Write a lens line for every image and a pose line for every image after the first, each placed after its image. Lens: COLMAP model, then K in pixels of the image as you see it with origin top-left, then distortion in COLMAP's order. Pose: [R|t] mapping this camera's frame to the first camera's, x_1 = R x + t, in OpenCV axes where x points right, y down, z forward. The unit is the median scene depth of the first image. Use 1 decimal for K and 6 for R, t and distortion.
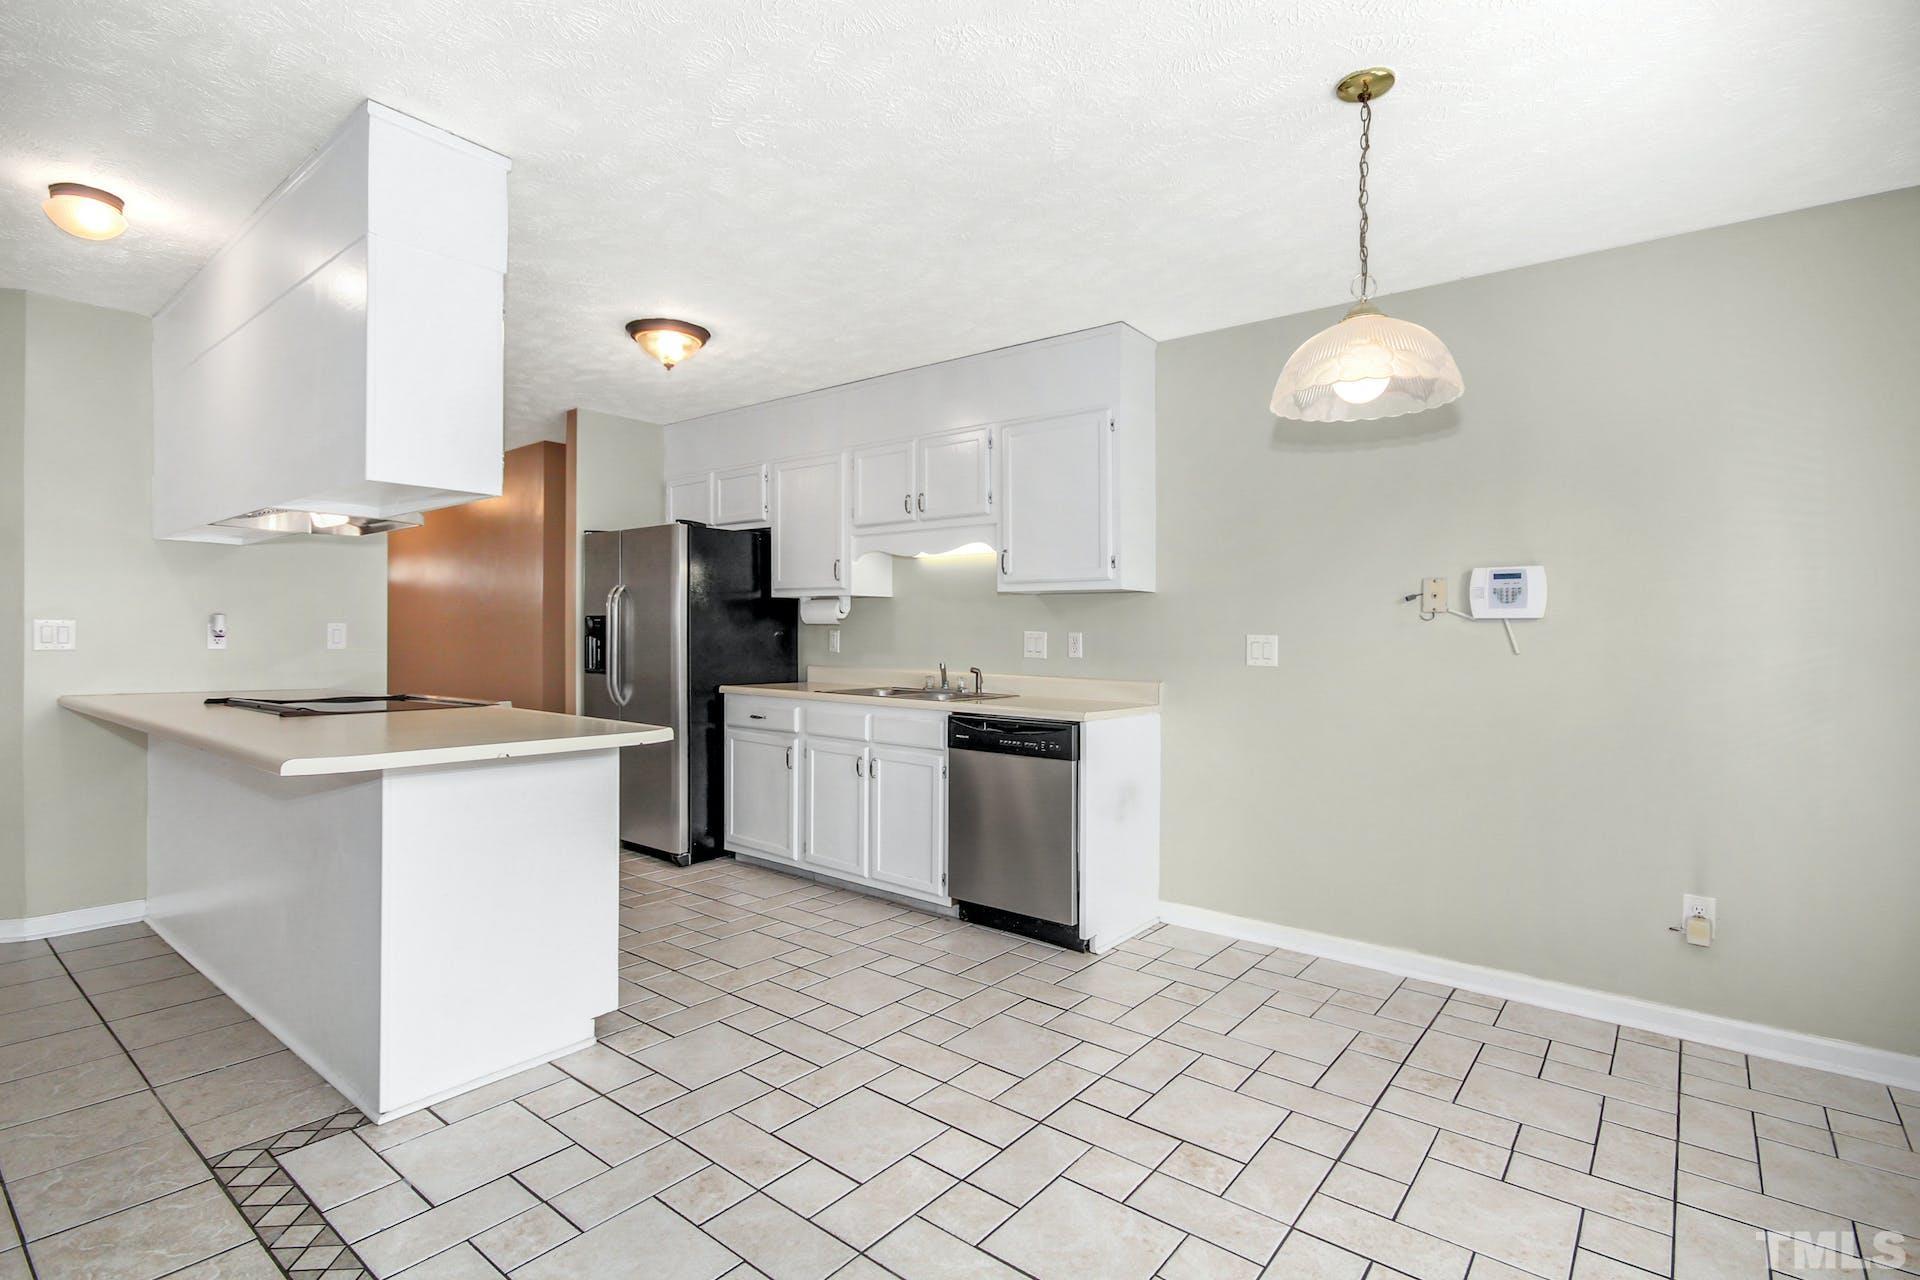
lens RADIAL K [[908.3, 0, 960.0], [0, 908.3, 638.2], [0, 0, 1]] dist [0.011248, -0.005408]
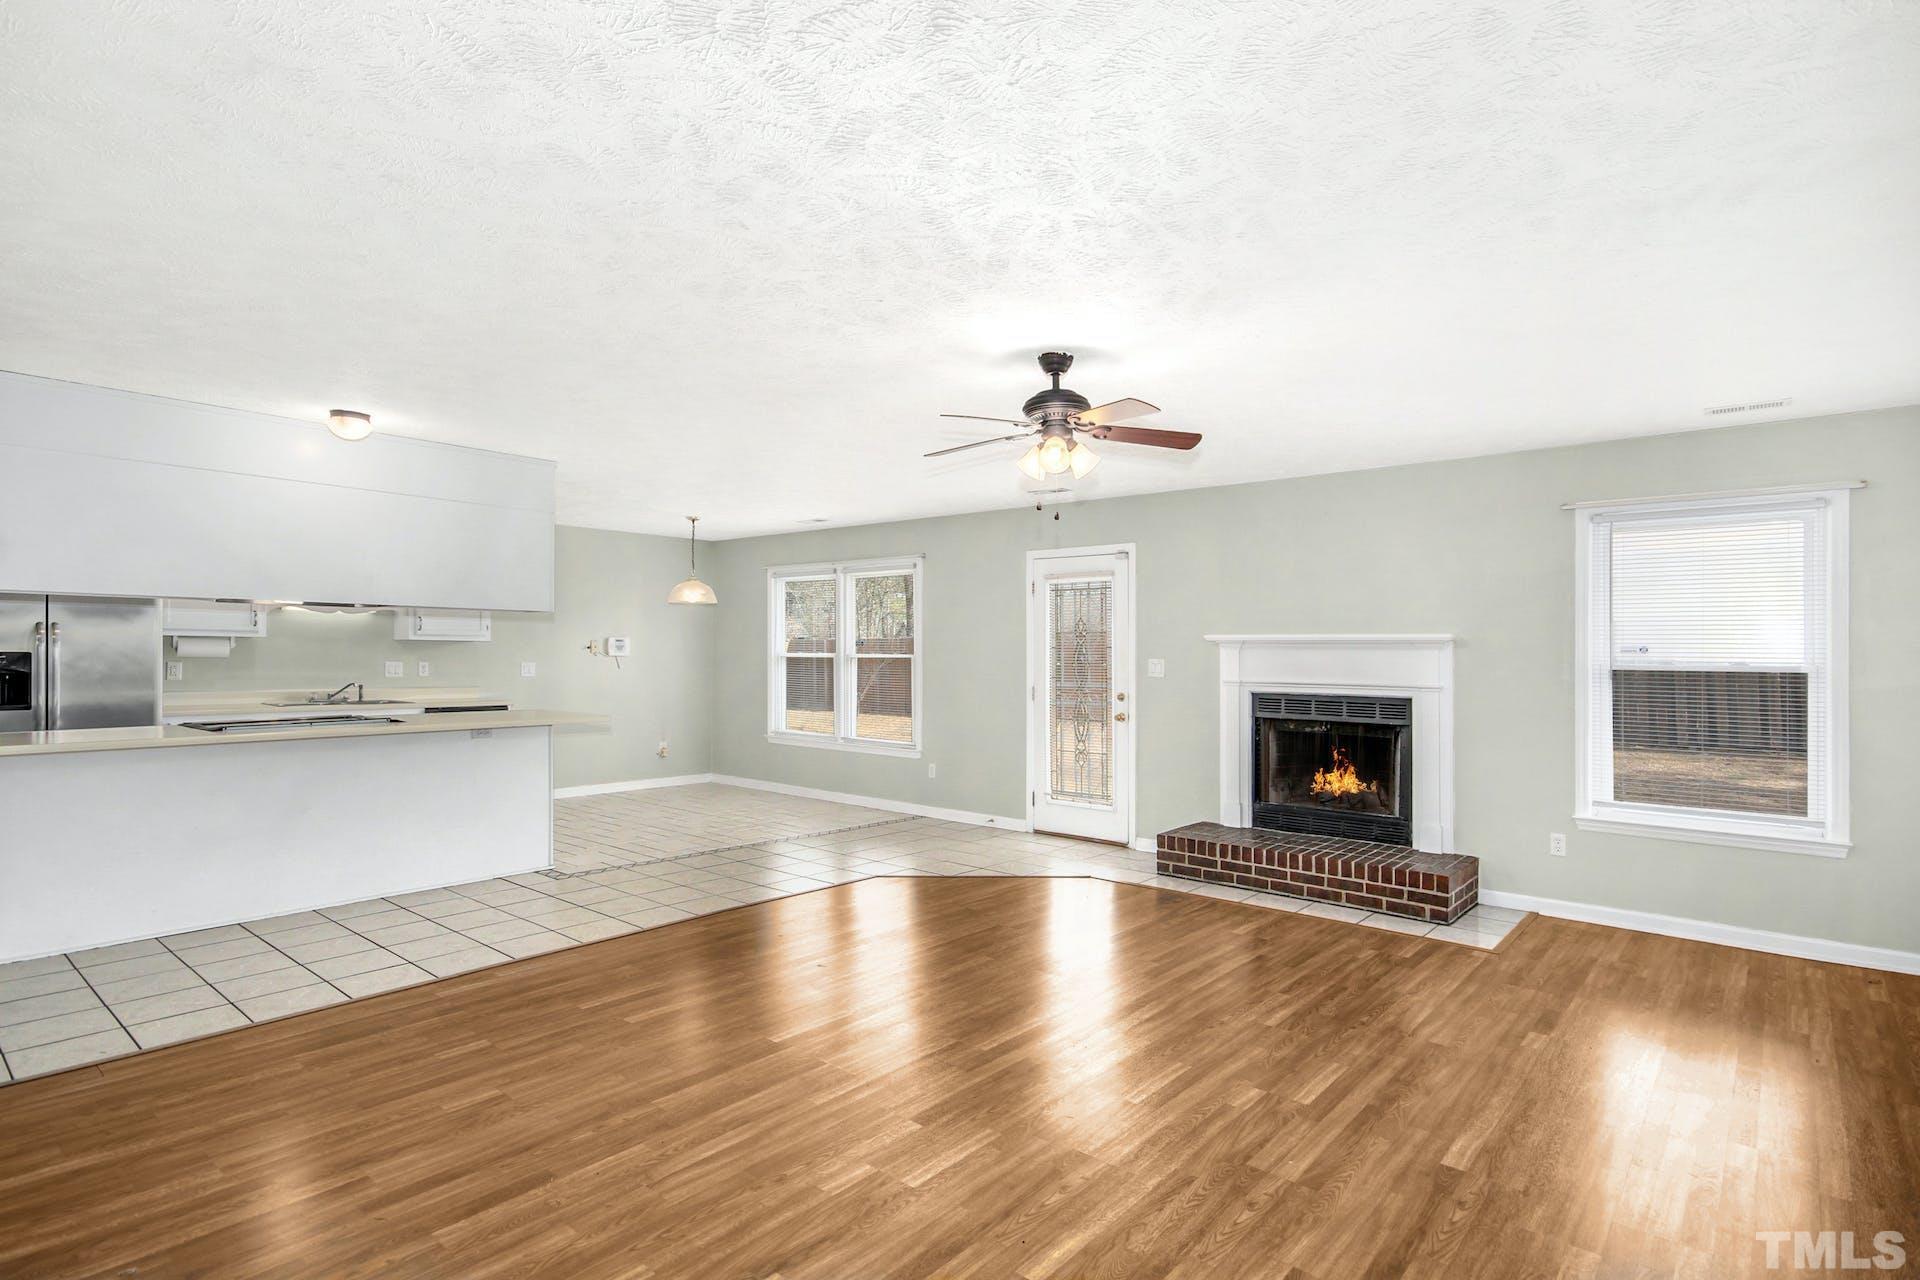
lens RADIAL K [[989.6, 0, 966.3], [0, 989.6, 654.5], [0, 0, 1]] dist [0.007290, 0.001695]
pose [[0.026380, -0.013784, 0.999557, -2.120763], [-0.008718, 0.999864, 0.014018, -0.068073], [-0.999614, -0.009084, 0.026257, -0.130018]]
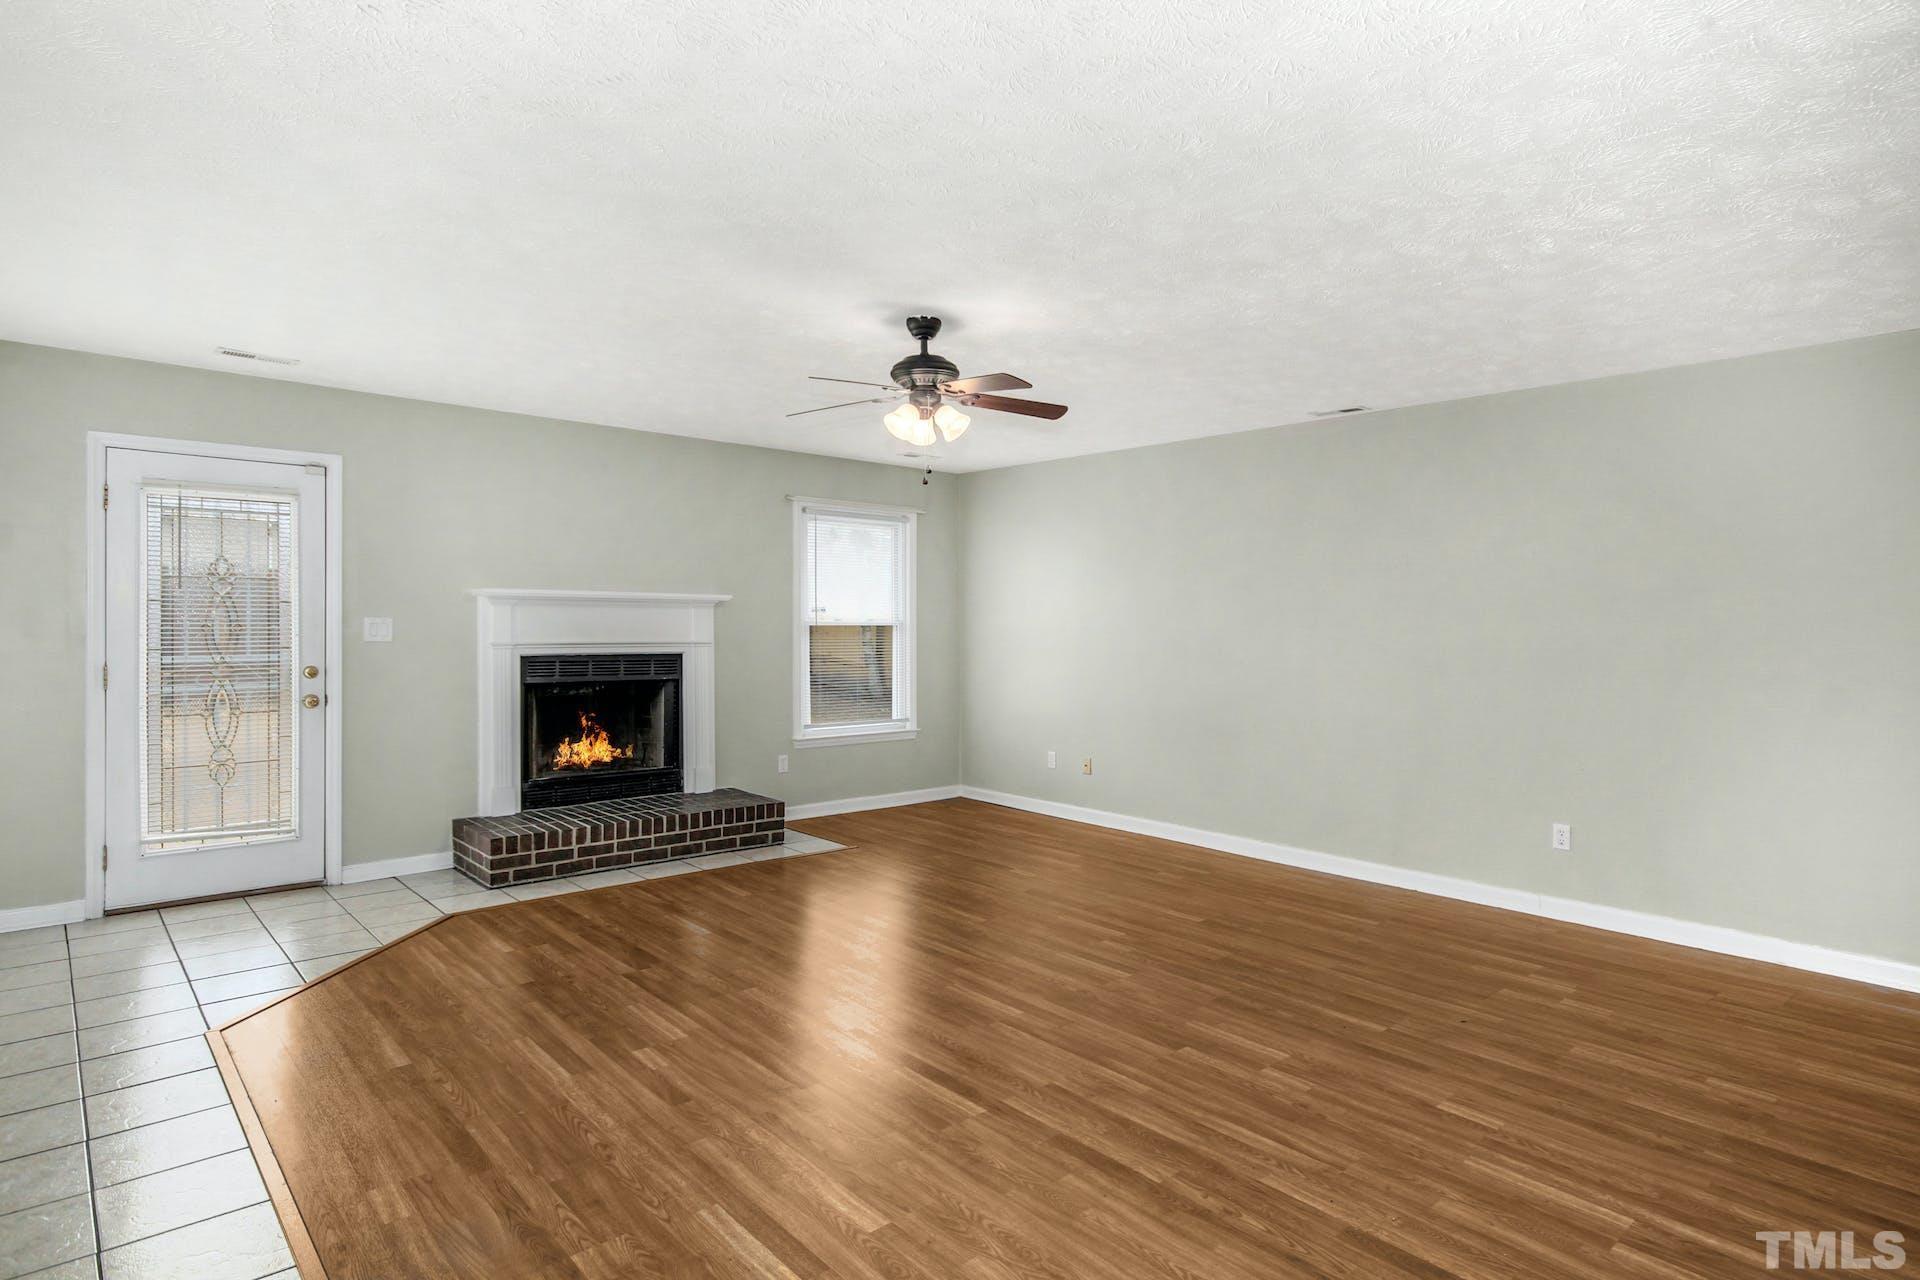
lens RADIAL K [[1025.2, 0, 964.2], [0, 1025.2, 607.7], [0, 0, 1]] dist [0.006949, -0.001932]
pose [[-0.987346, -0.021500, 0.157117, -1.234698], [-0.023188, 0.999691, -0.008919, -0.055958], [-0.156877, -0.012449, -0.987540, 0.905196]]
